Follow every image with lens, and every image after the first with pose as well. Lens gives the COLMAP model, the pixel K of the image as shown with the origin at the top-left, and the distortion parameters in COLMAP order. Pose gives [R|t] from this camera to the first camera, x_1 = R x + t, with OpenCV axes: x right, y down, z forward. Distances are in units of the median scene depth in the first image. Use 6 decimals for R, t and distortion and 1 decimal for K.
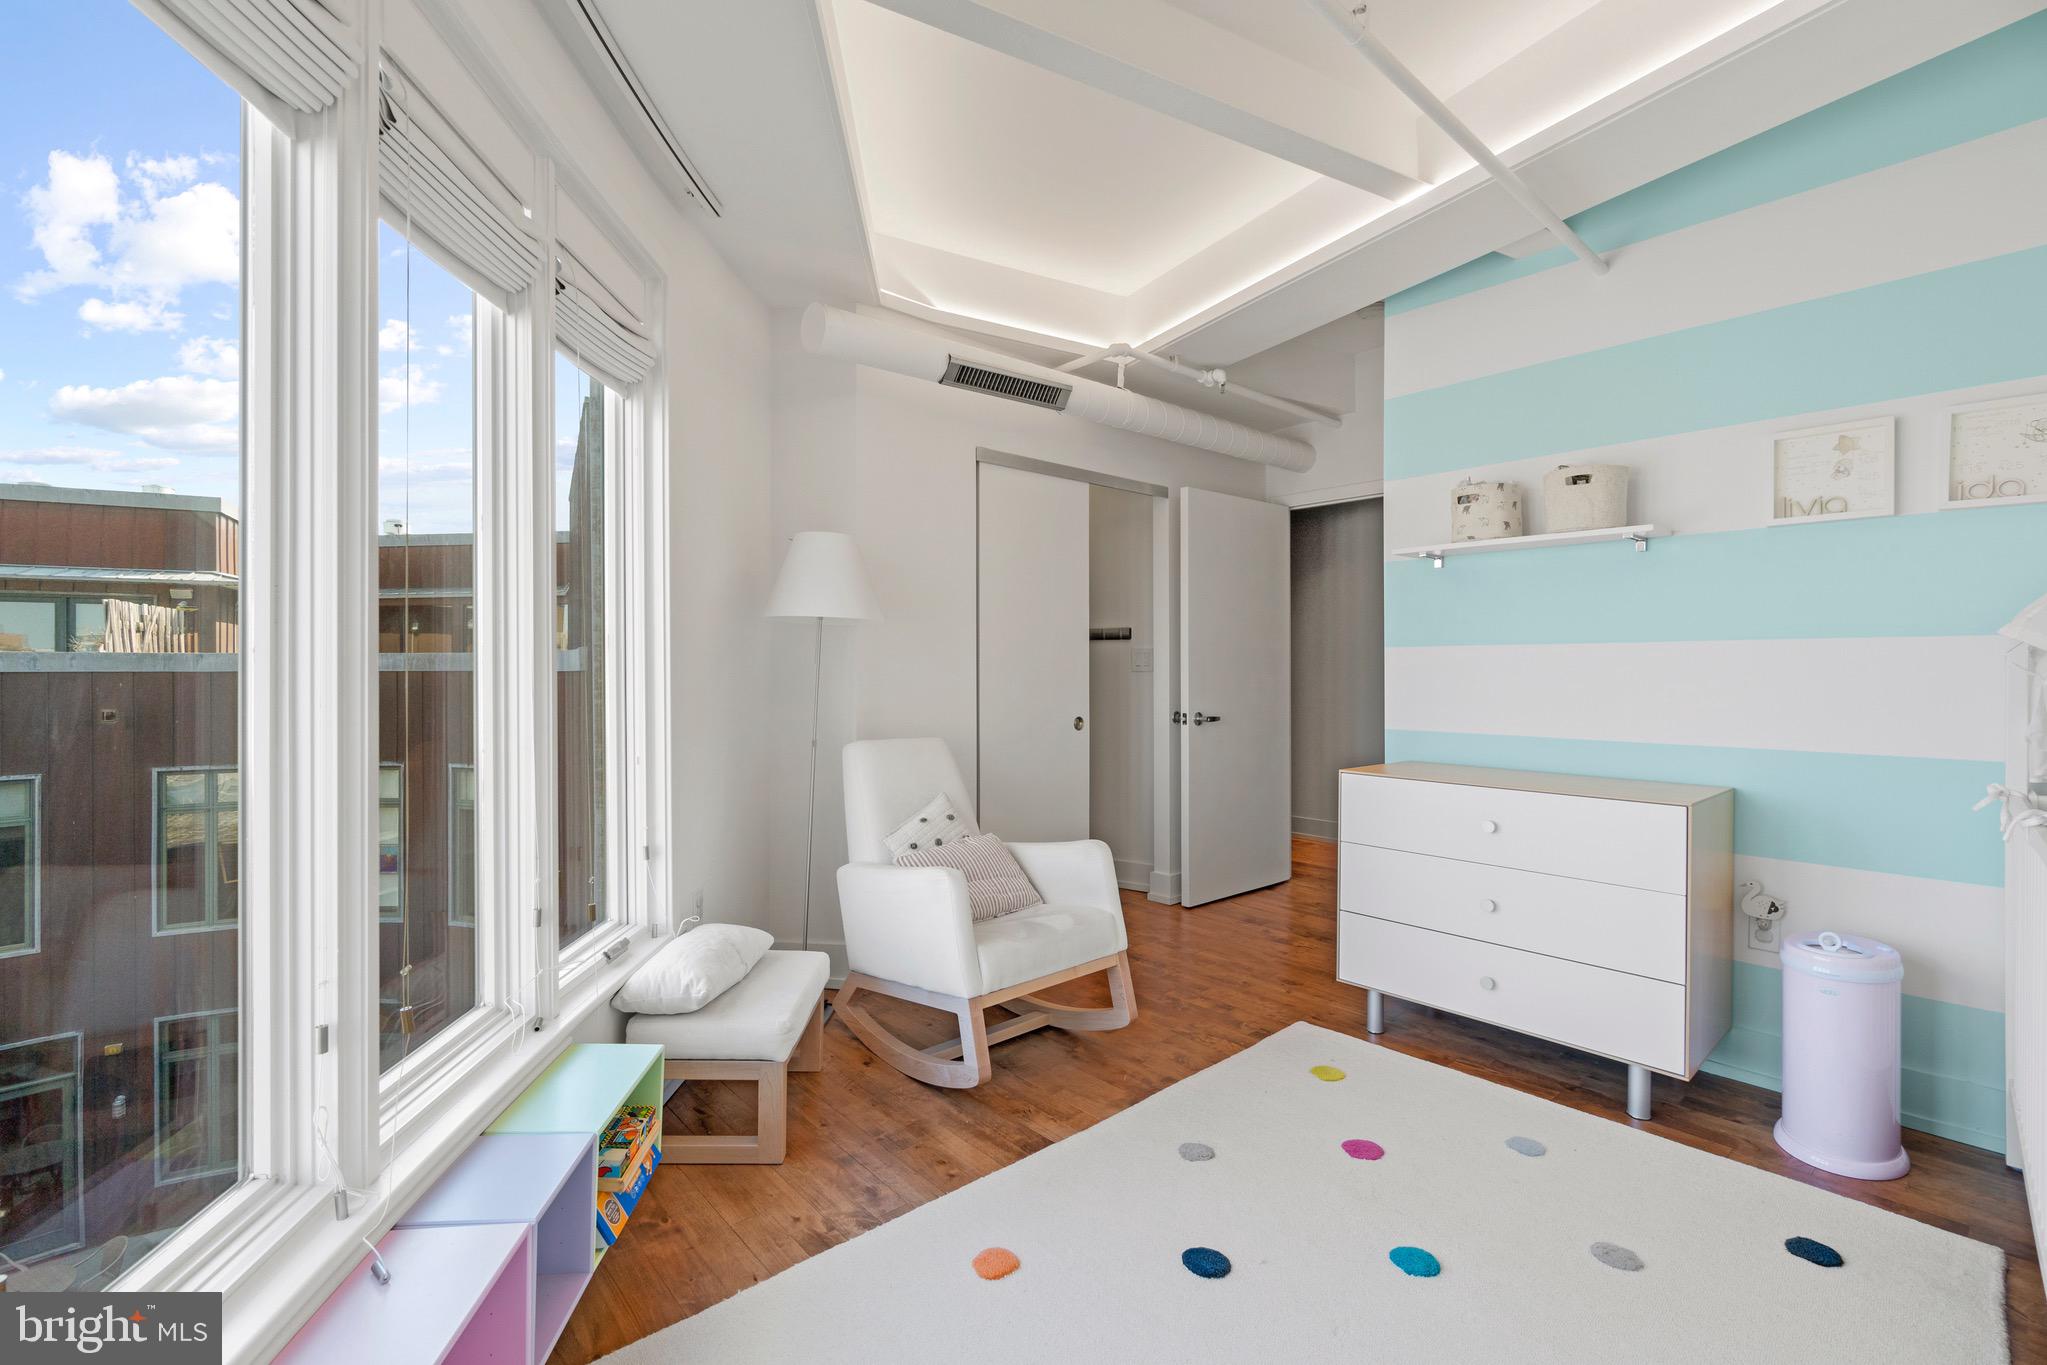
lens RADIAL K [[886.6, 0, 1030.9], [0, 886.6, 687.8], [0, 0, 1]] dist [-0.003518, 0.000268]
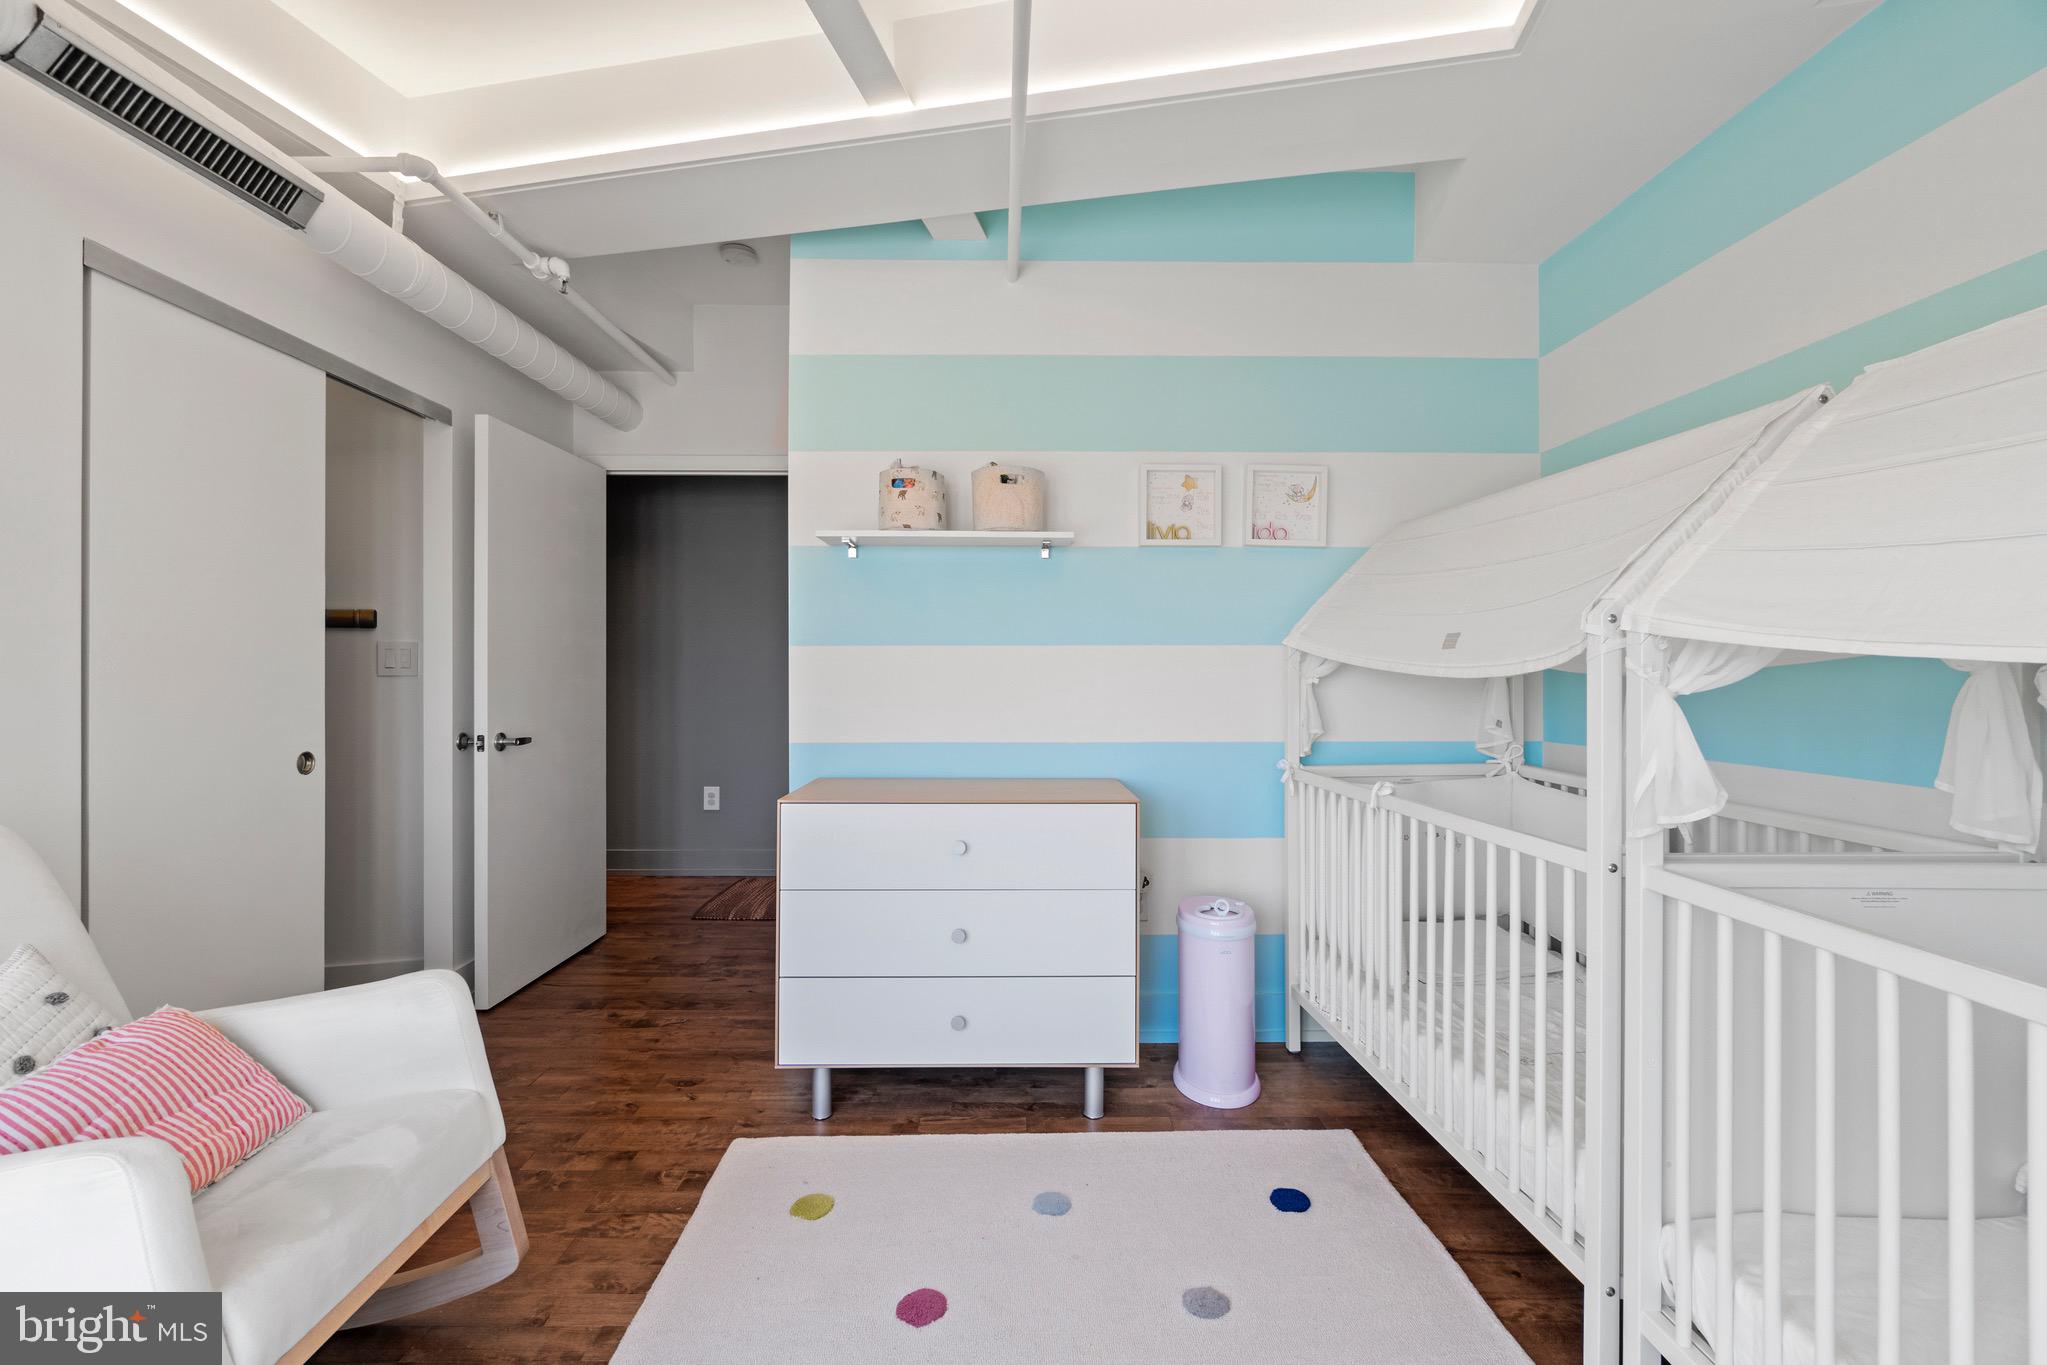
lens RADIAL K [[886.6, 0, 1024.7], [0, 886.6, 671.2], [0, 0, 1]] dist [-0.003518, 0.000268]
pose [[0.661717, -0.002380, 0.749750, -0.100116], [0.017398, 0.999774, -0.012182, -0.009127], [-0.749551, 0.021105, 0.661609, 0.314846]]
